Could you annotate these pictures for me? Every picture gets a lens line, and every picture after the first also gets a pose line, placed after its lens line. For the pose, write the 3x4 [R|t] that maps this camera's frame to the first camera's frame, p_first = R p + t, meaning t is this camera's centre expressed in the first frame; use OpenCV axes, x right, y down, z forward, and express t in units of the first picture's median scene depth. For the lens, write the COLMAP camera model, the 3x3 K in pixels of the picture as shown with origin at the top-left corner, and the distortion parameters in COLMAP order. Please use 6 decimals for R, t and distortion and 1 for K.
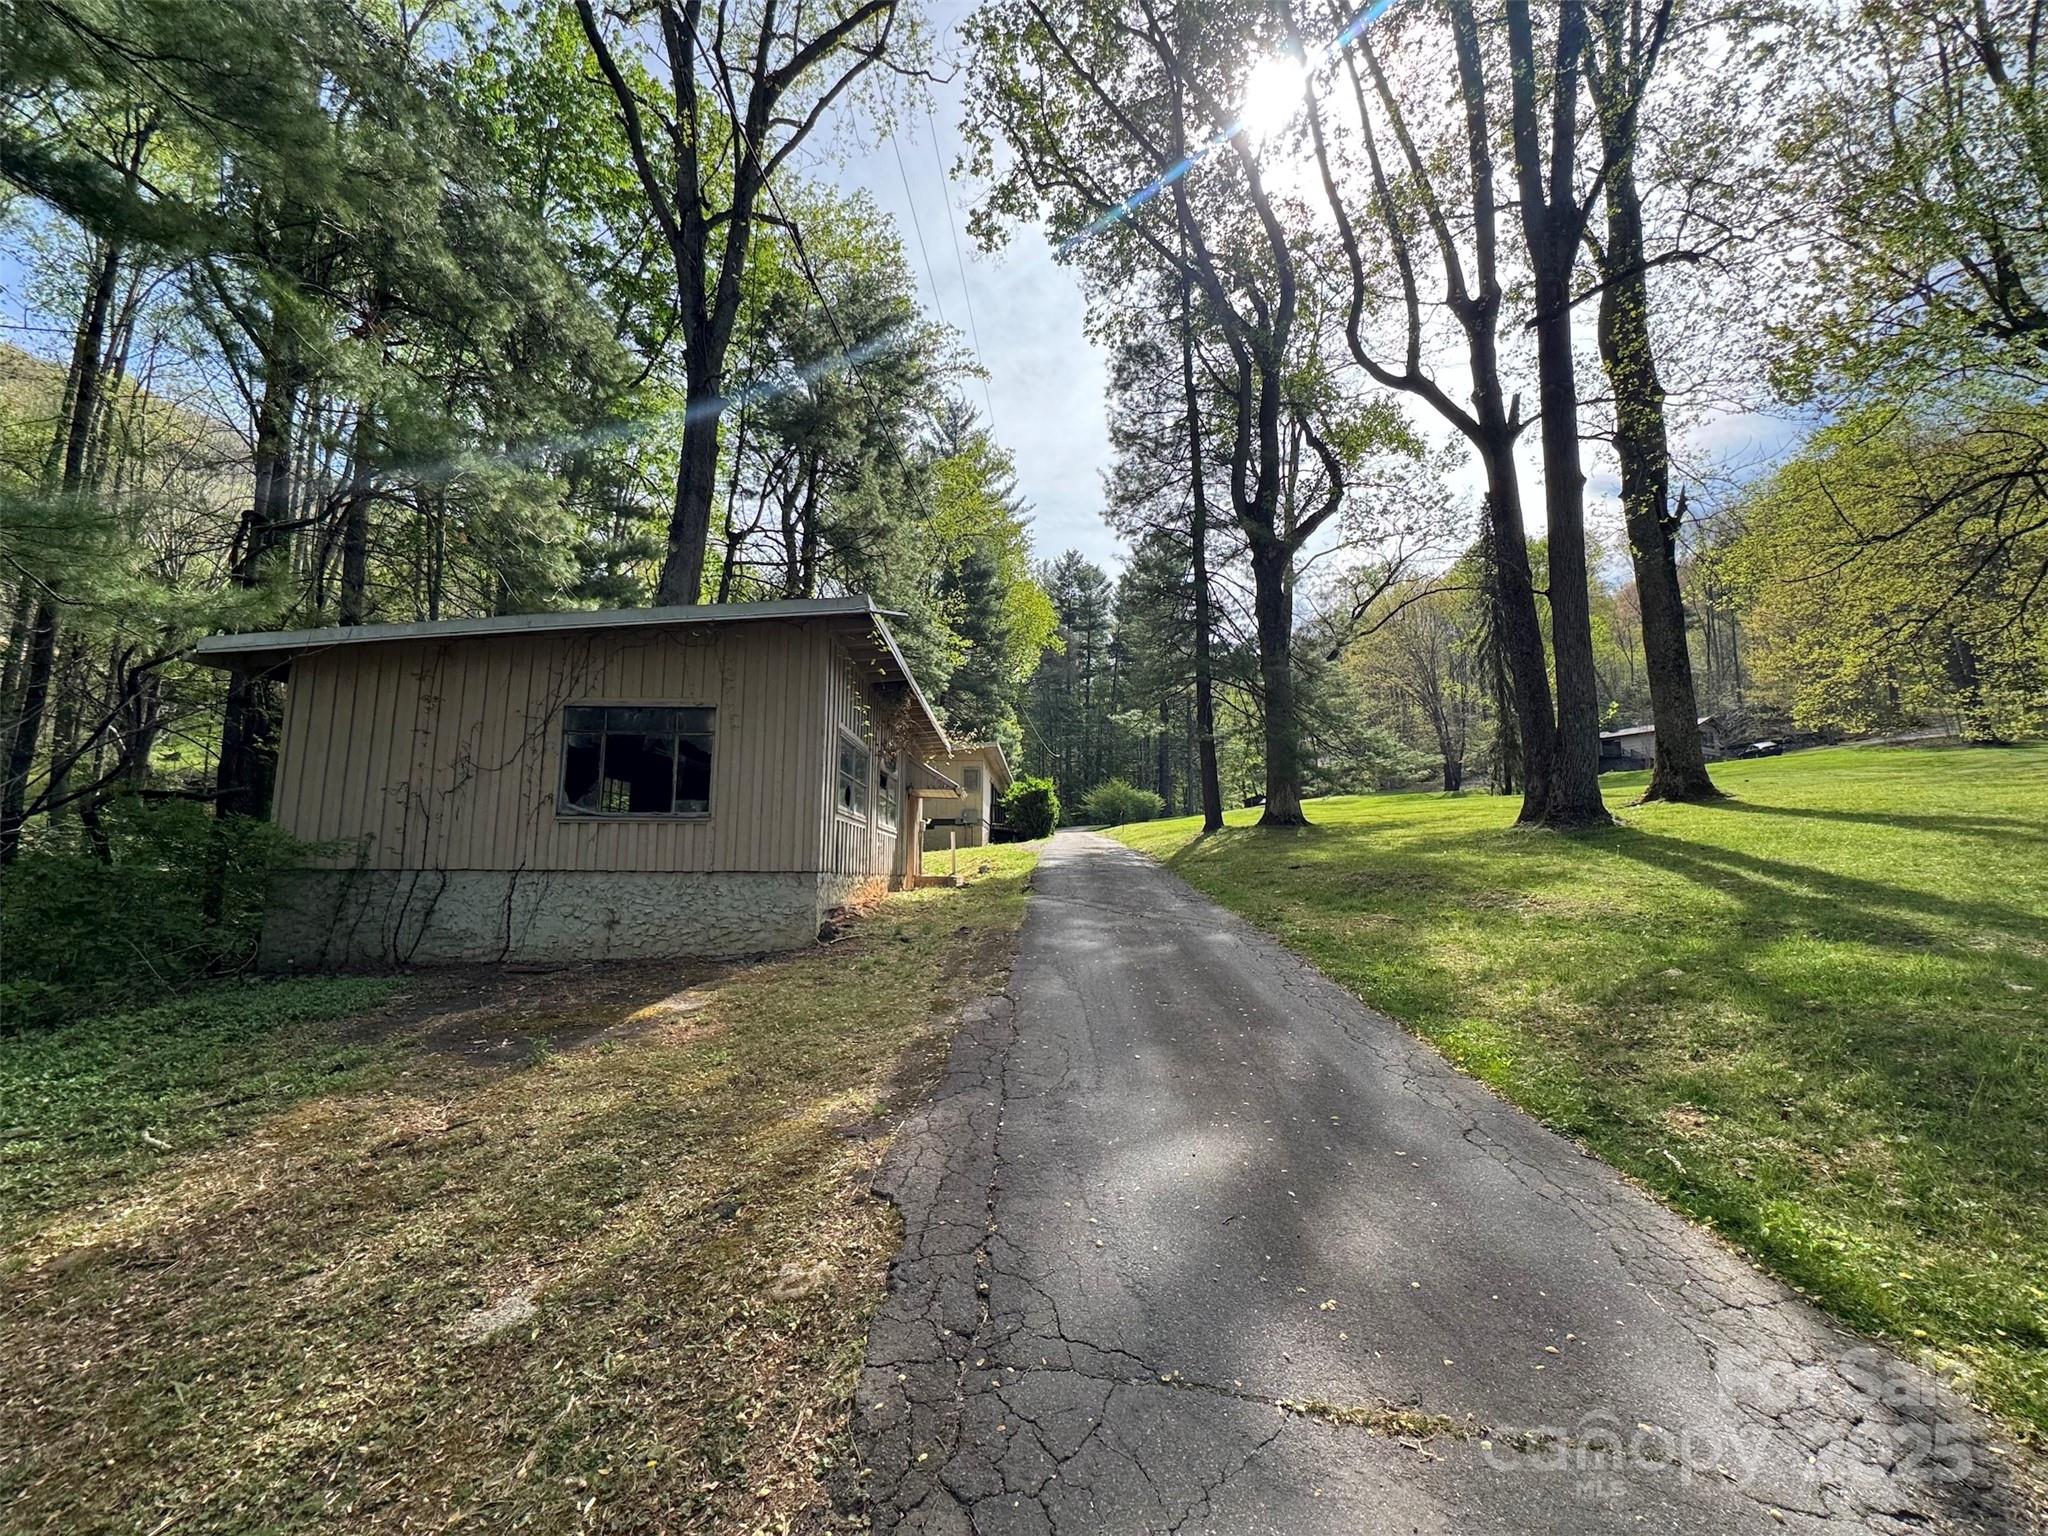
lens RADIAL K [[813.2, 0, 1027.3], [0, 813.2, 768.5], [0, 0, 1]] dist [-0.001094, -0.000055]
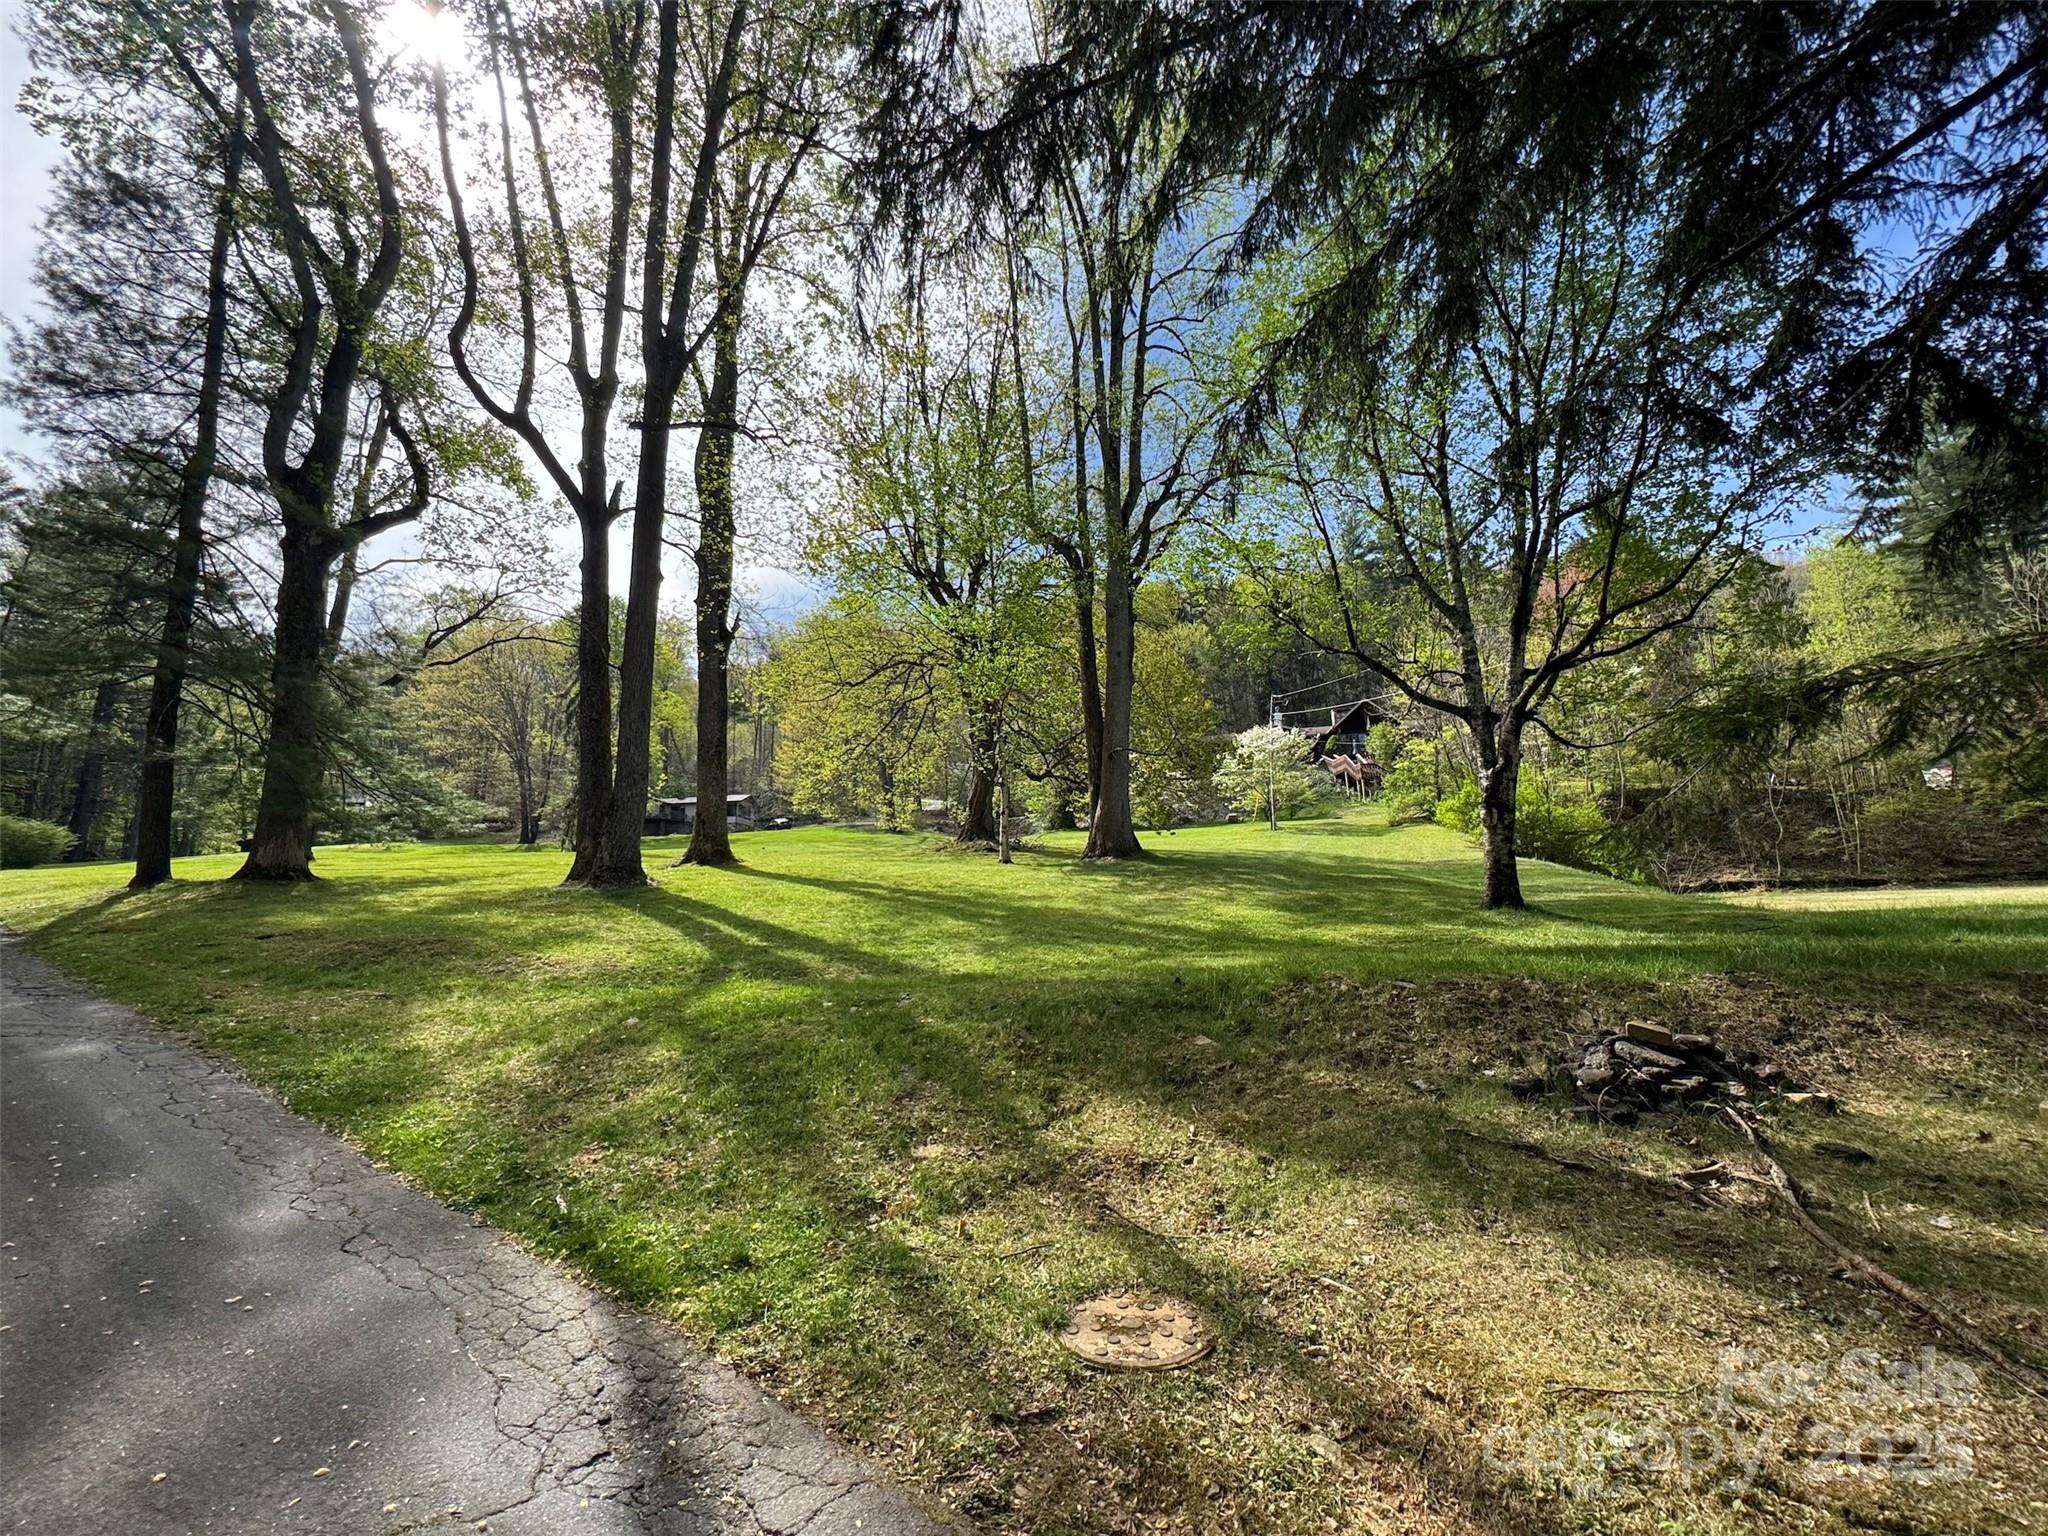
lens RADIAL K [[813.2, 0, 1022.2], [0, 813.2, 768.9], [0, 0, 1]] dist [-0.001094, -0.000055]
pose [[0.522832, 0.127920, 0.842783, 0.018011], [-0.073174, 0.991762, -0.105138, -0.006312], [-0.849289, -0.006700, 0.527885, -0.020417]]
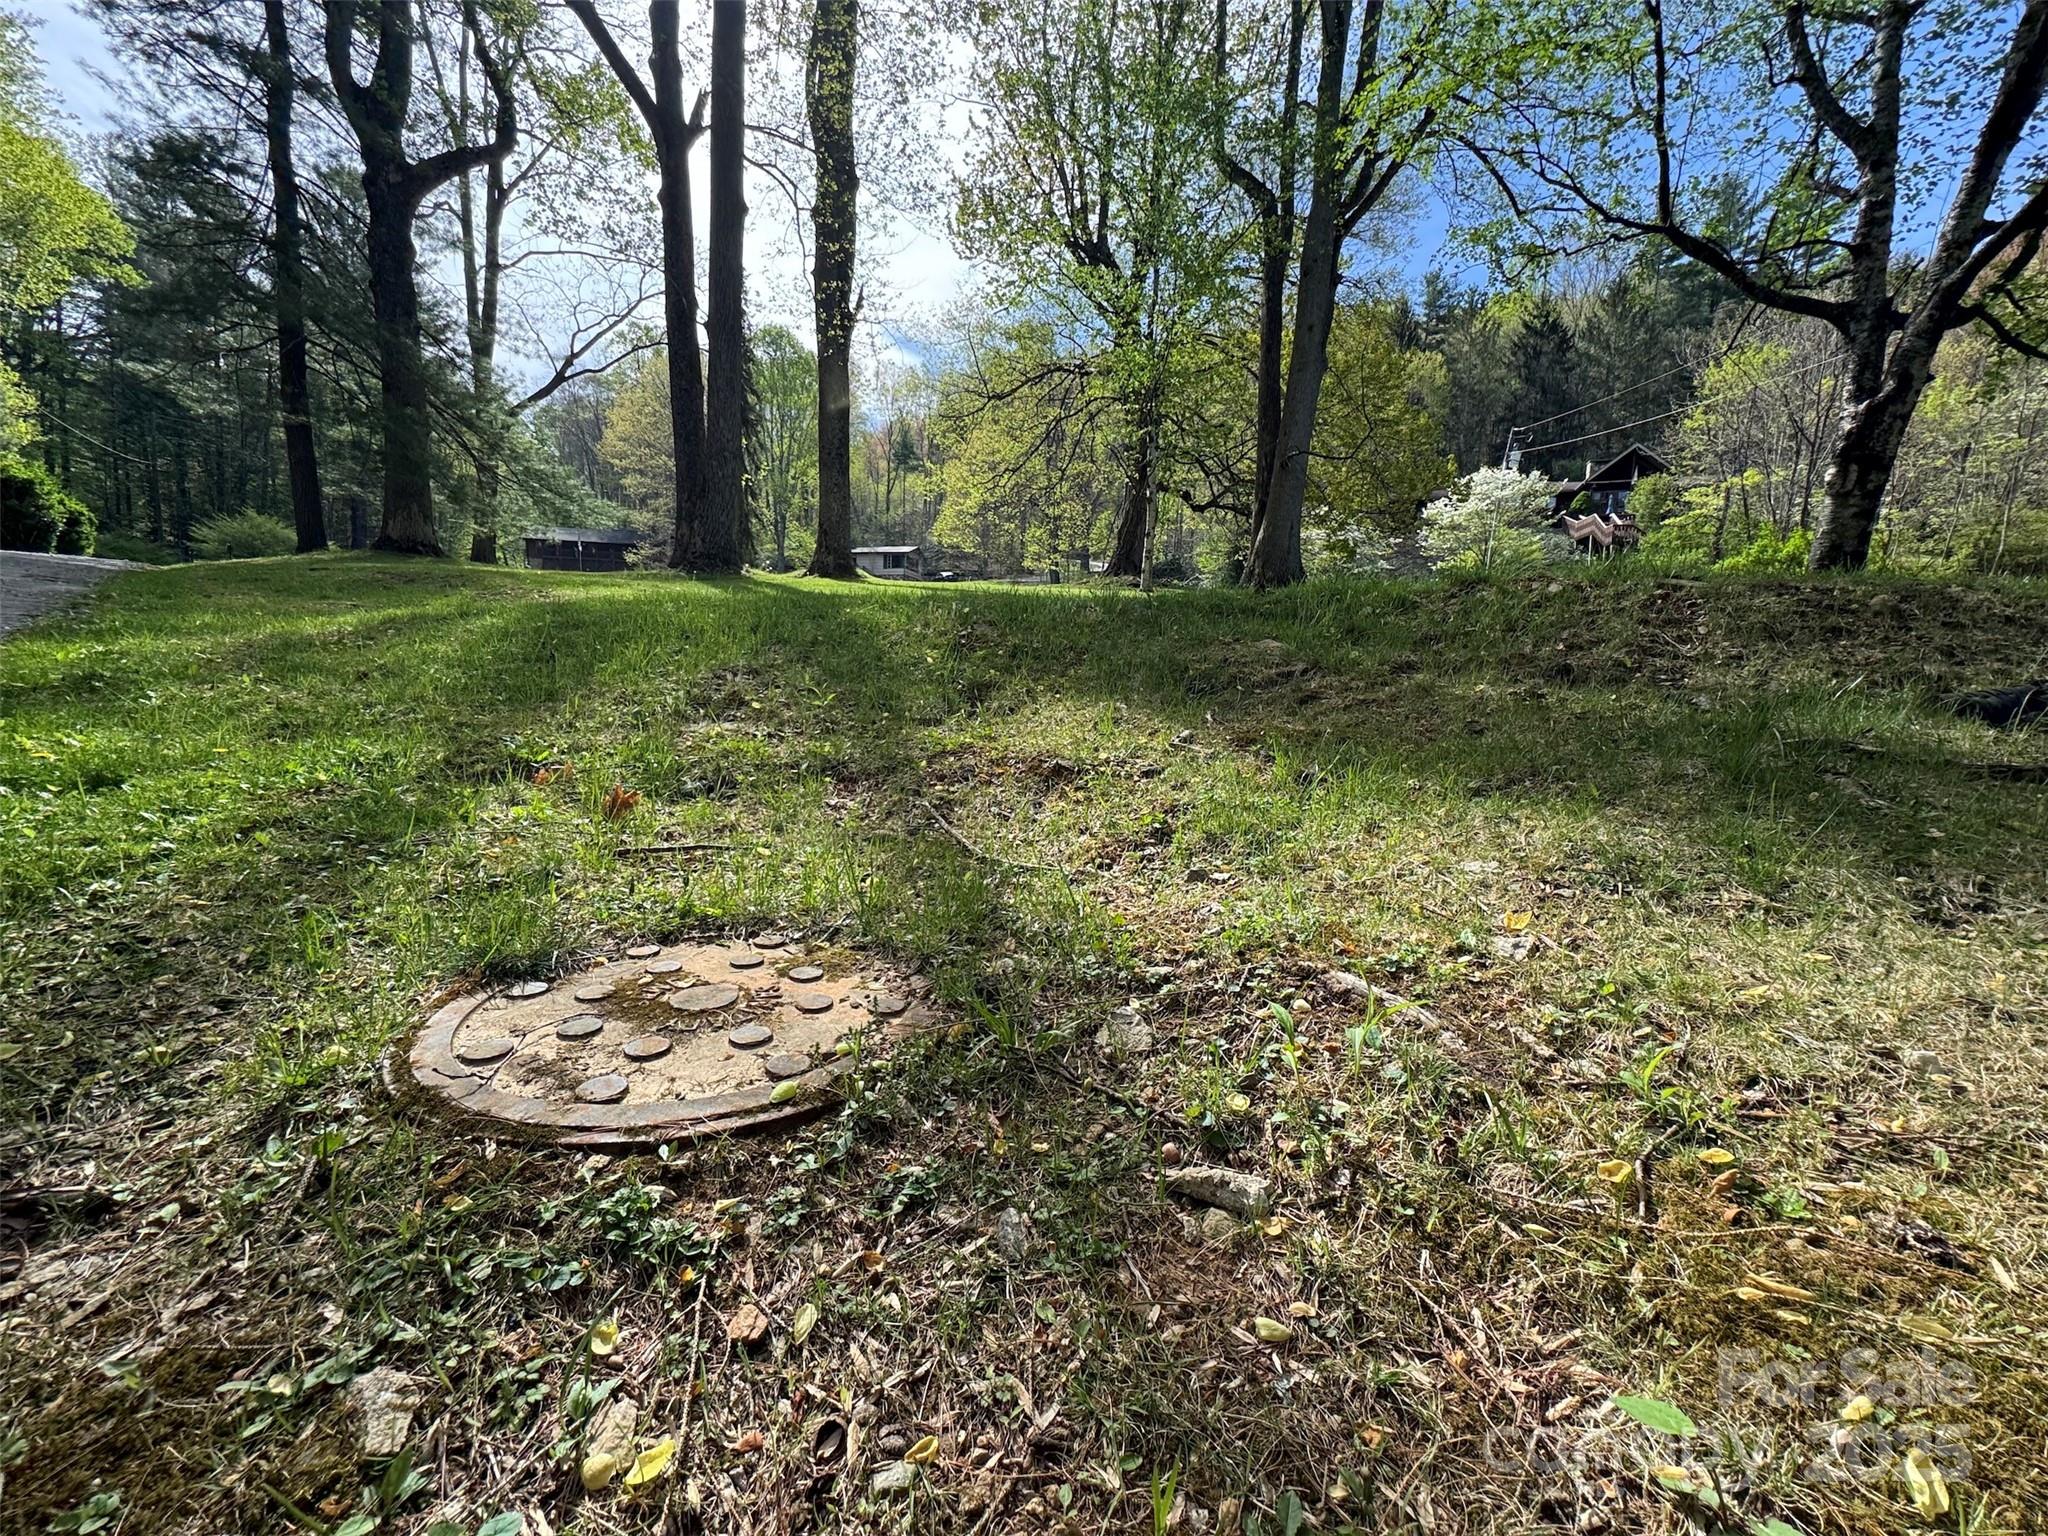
lens RADIAL K [[813.2, 0, 1028.1], [0, 813.2, 763.4], [0, 0, 1]] dist [-0.001094, -0.000055]
pose [[0.682974, -0.044558, 0.729082, 0.134322], [-0.127887, 0.975426, 0.179413, 0.046735], [-0.719160, -0.215775, 0.660492, -0.005100]]
